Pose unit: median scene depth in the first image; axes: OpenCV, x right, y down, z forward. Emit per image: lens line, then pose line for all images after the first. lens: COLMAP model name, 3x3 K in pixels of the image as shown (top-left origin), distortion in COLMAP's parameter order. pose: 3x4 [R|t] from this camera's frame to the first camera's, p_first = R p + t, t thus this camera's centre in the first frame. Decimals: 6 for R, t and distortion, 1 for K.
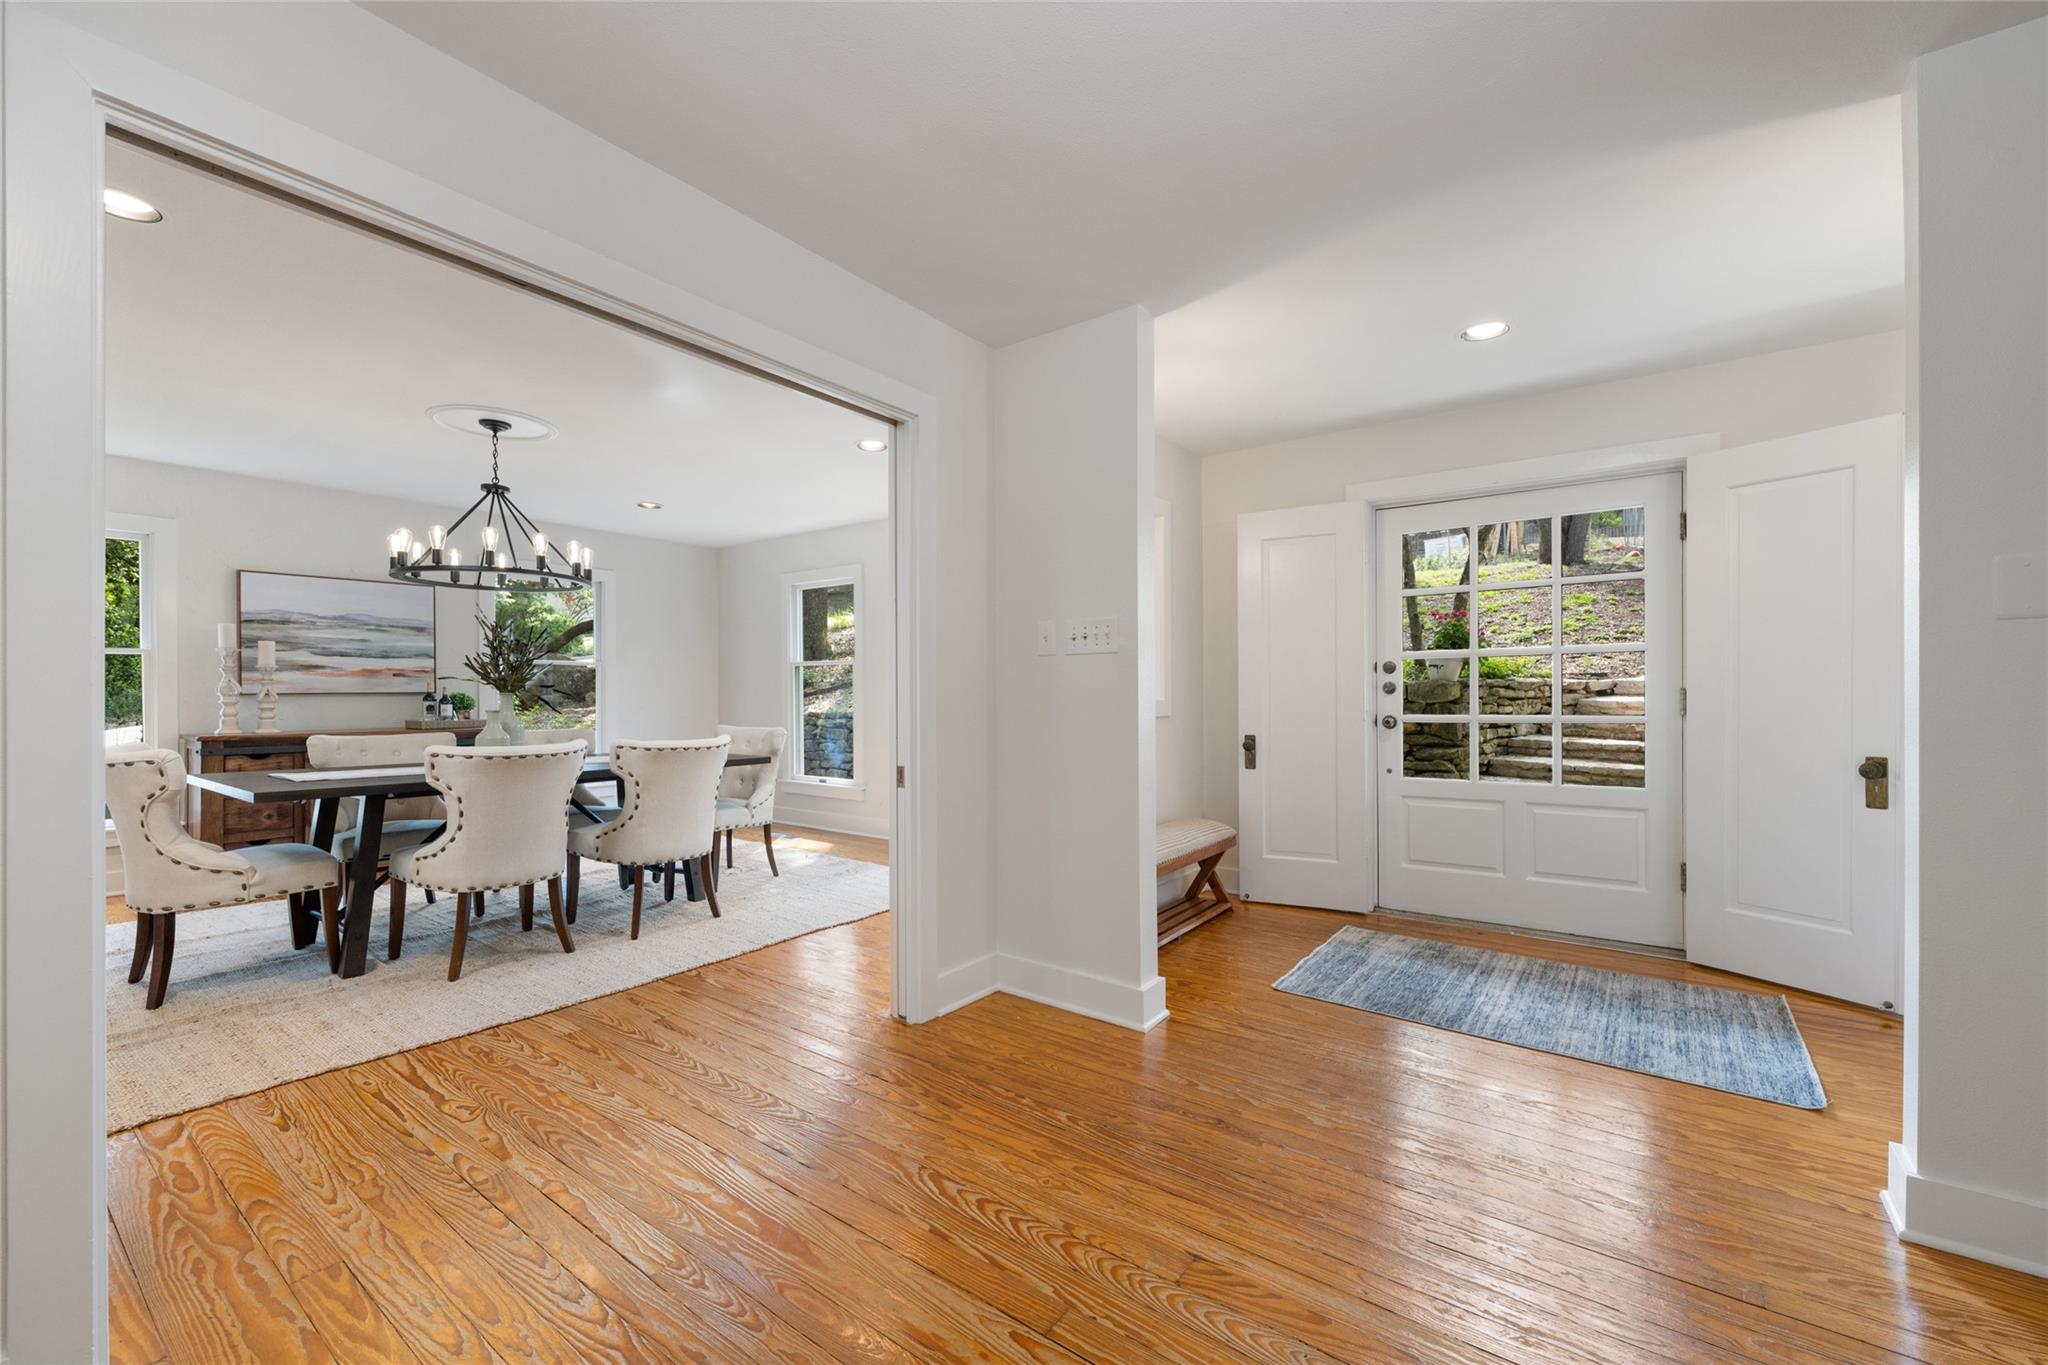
lens RADIAL K [[817.4, 0, 1023.5], [0, 817.4, 694.7], [0, 0, 1]] dist [0.001747, 0.000214]
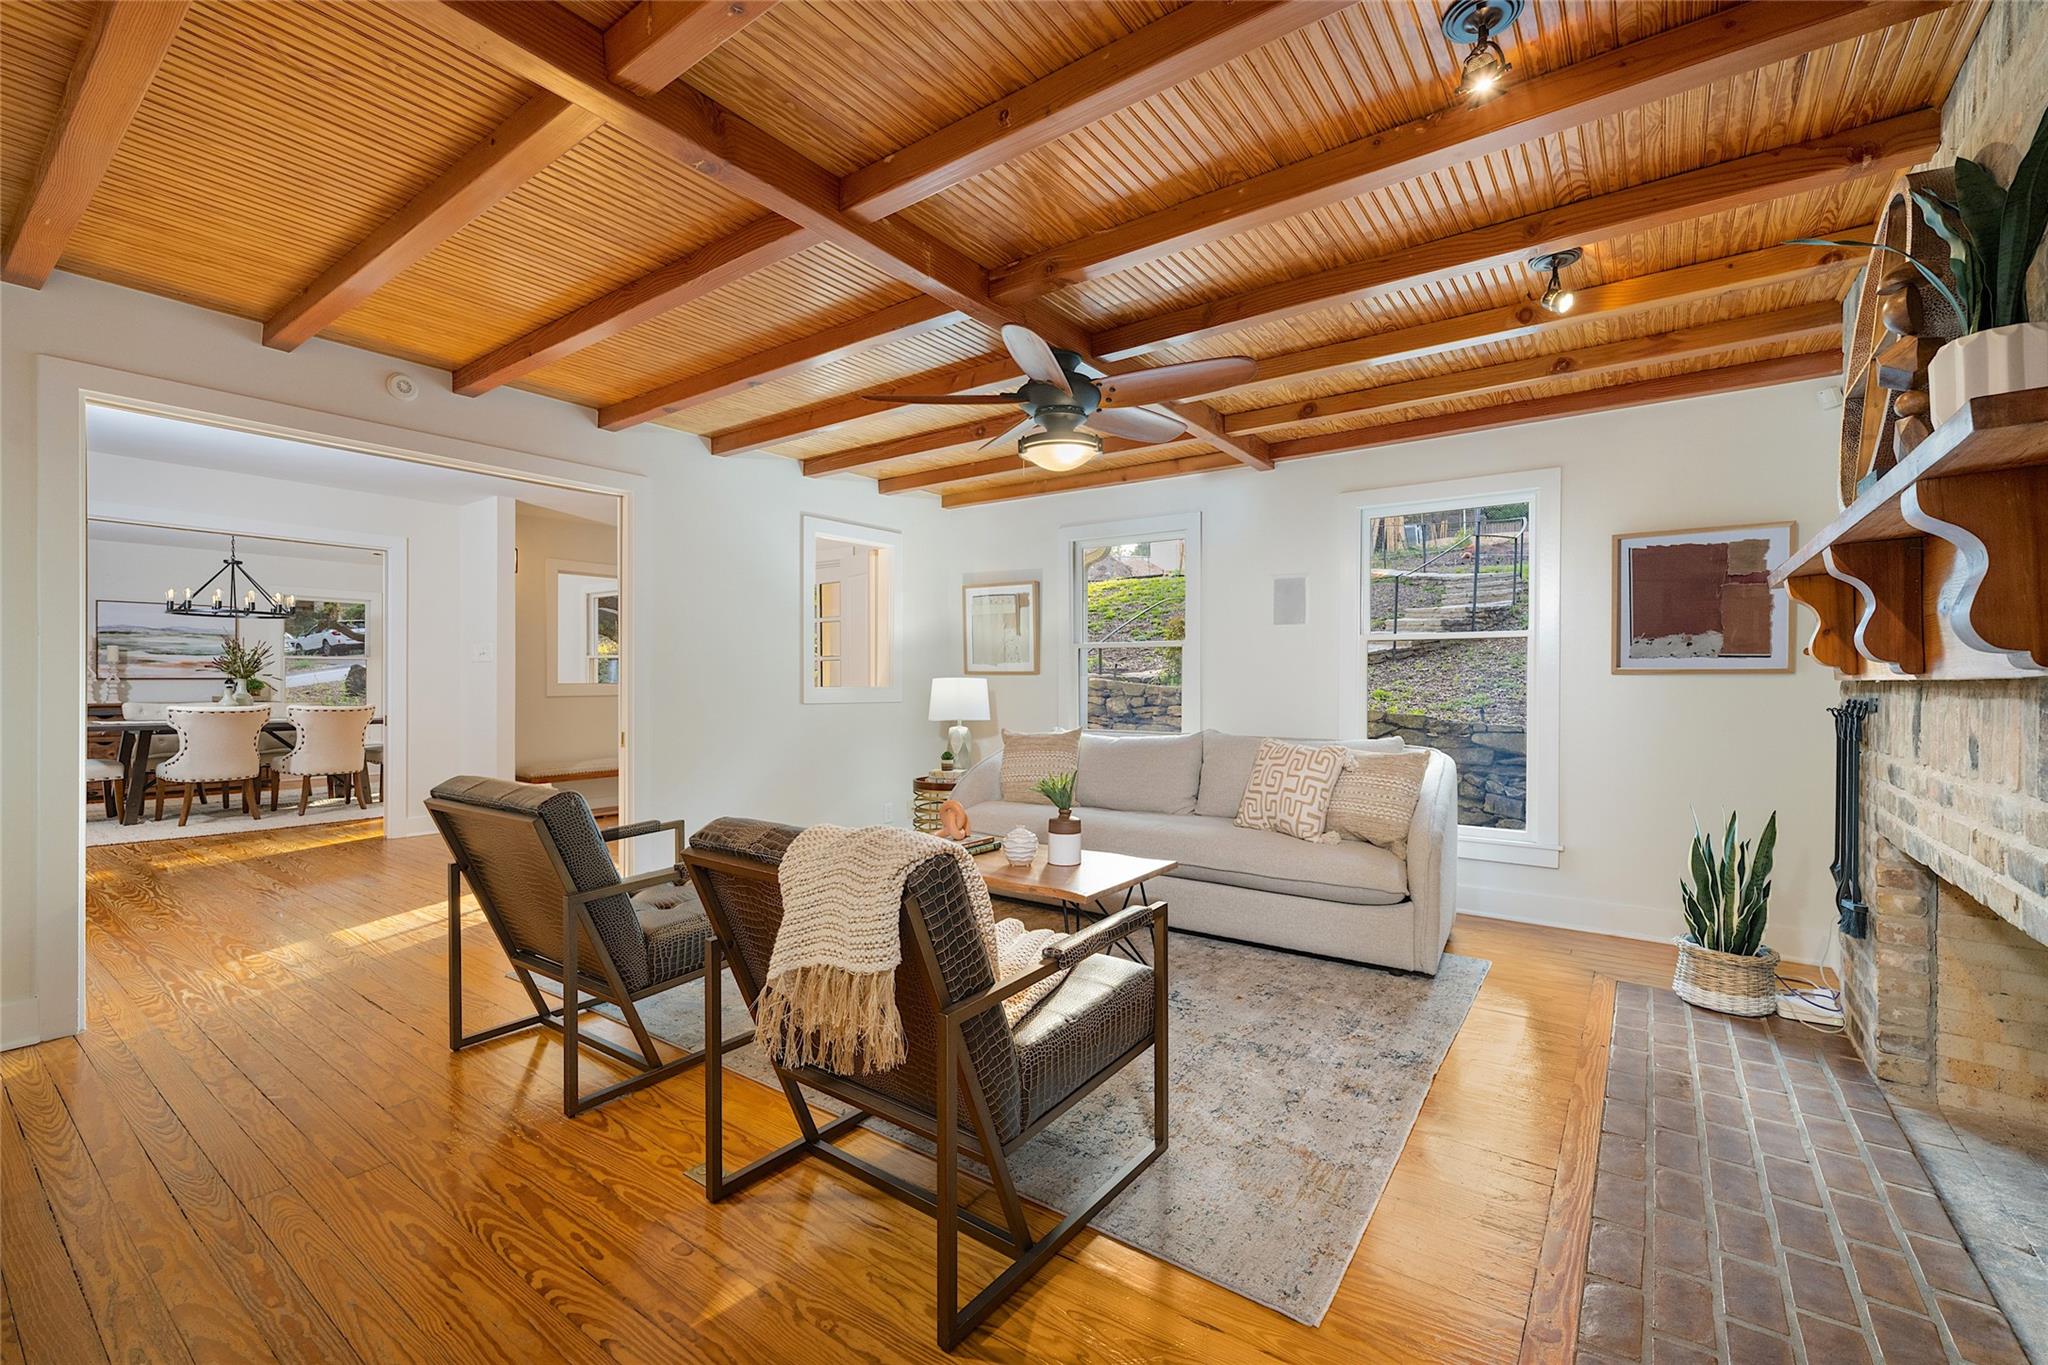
lens RADIAL K [[859.5, 0, 1021.0], [0, 859.5, 678.2], [0, 0, 1]] dist [0.006655, 0.000181]
pose [[0.999962, 0.007916, 0.003607, 1.018207], [-0.007888, 0.999938, -0.007888, -0.002097], [-0.003669, 0.007859, 0.999962, -0.840222]]
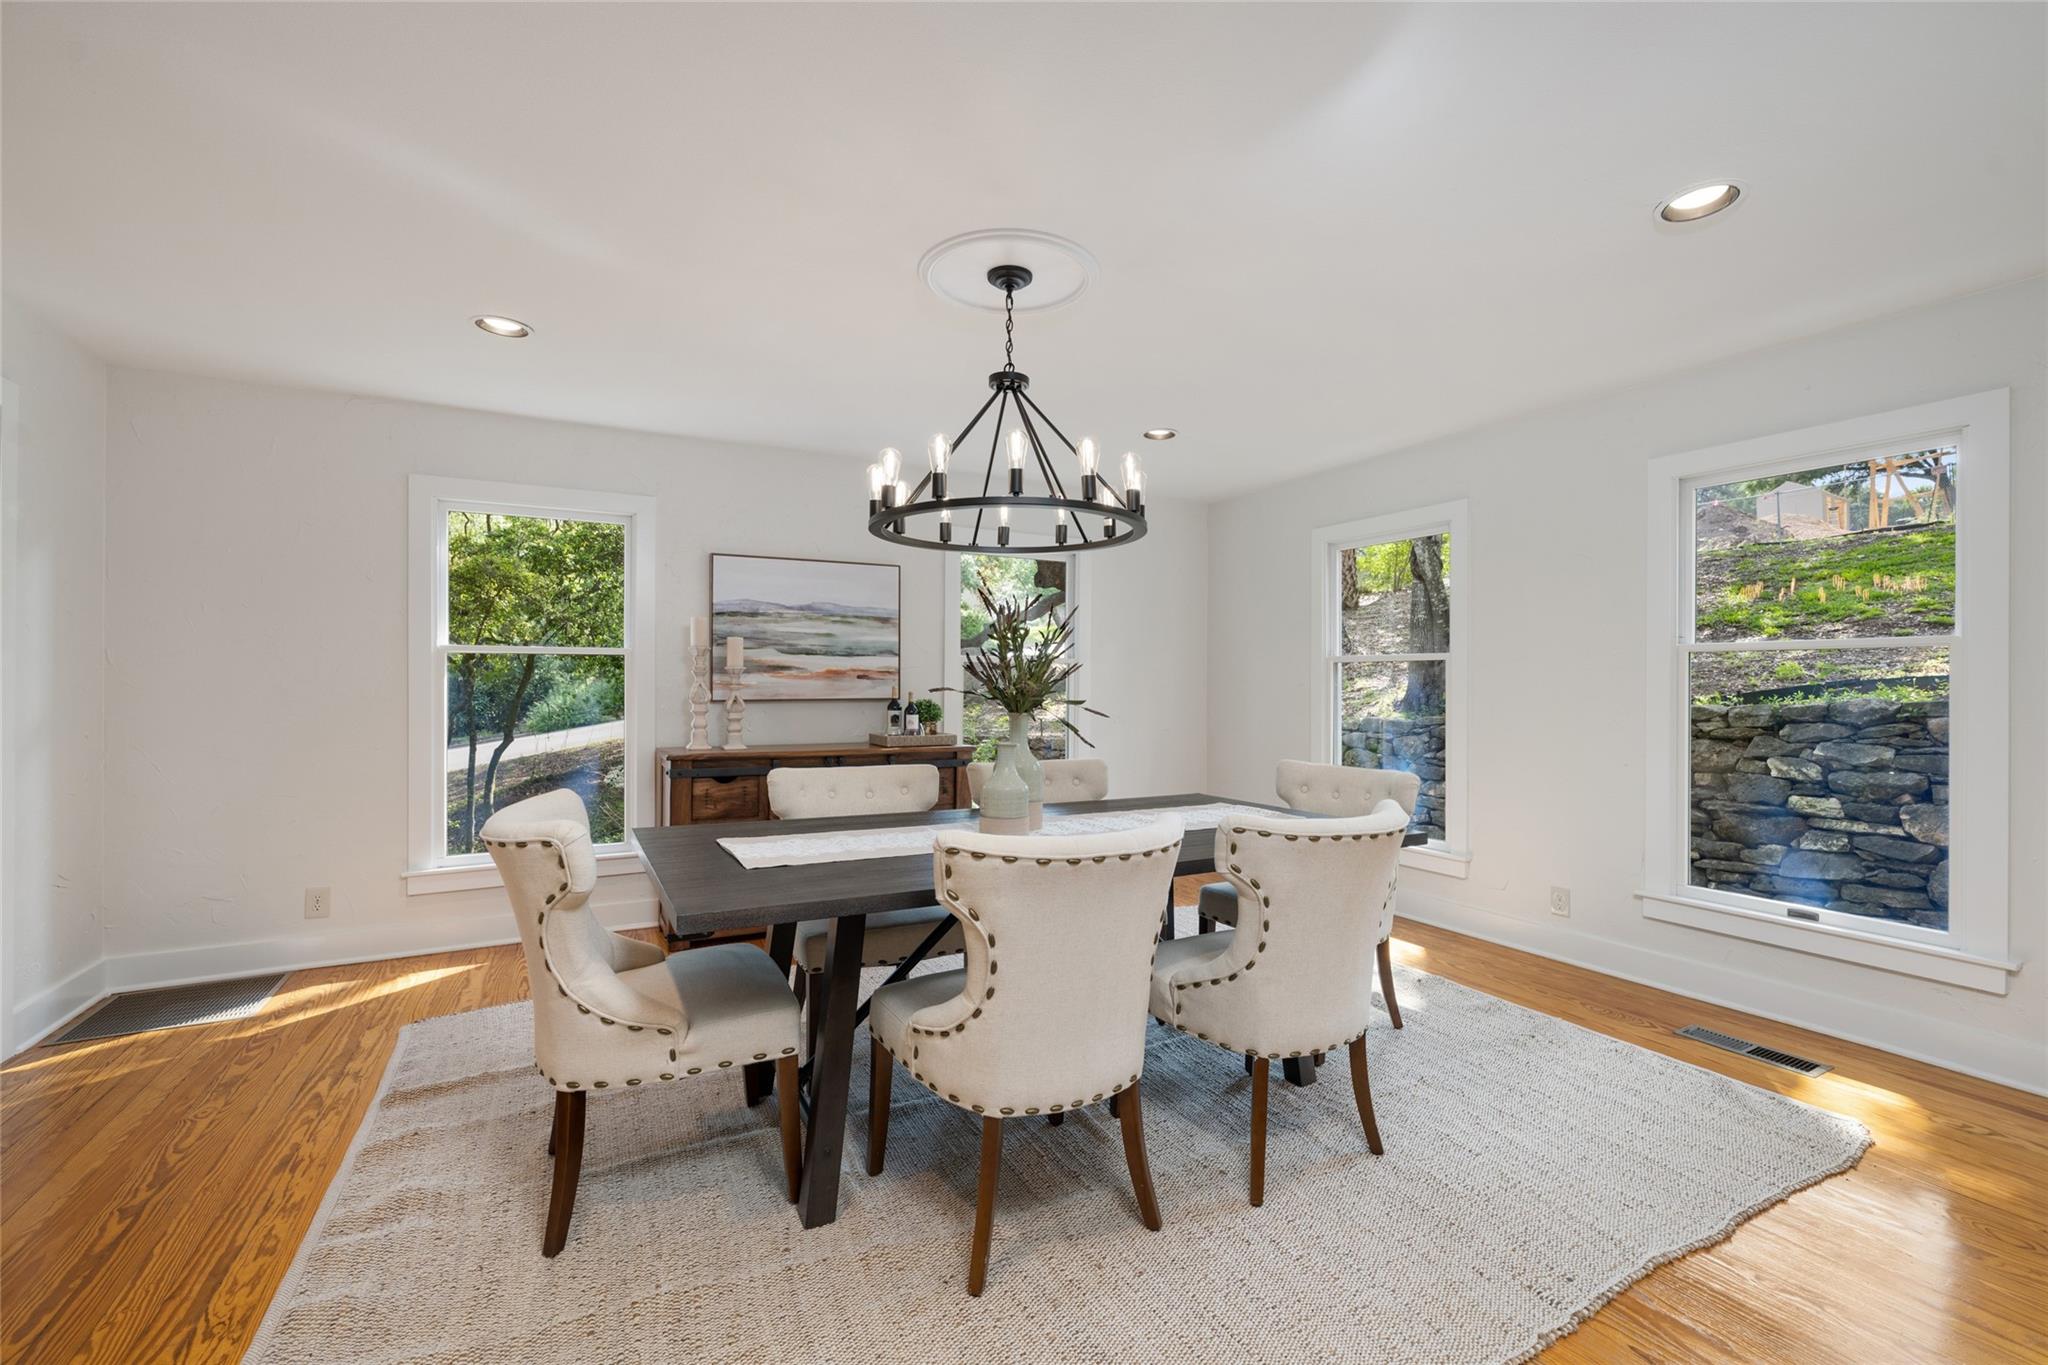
lens RADIAL K [[859.5, 0, 1021.0], [0, 859.5, 678.2], [0, 0, 1]] dist [0.006655, 0.000181]
pose [[0.900845, 0.003551, -0.434125, -0.353421], [-0.008390, 0.999922, -0.009231, -0.022563], [0.434059, 0.011958, 0.900805, 0.421264]]
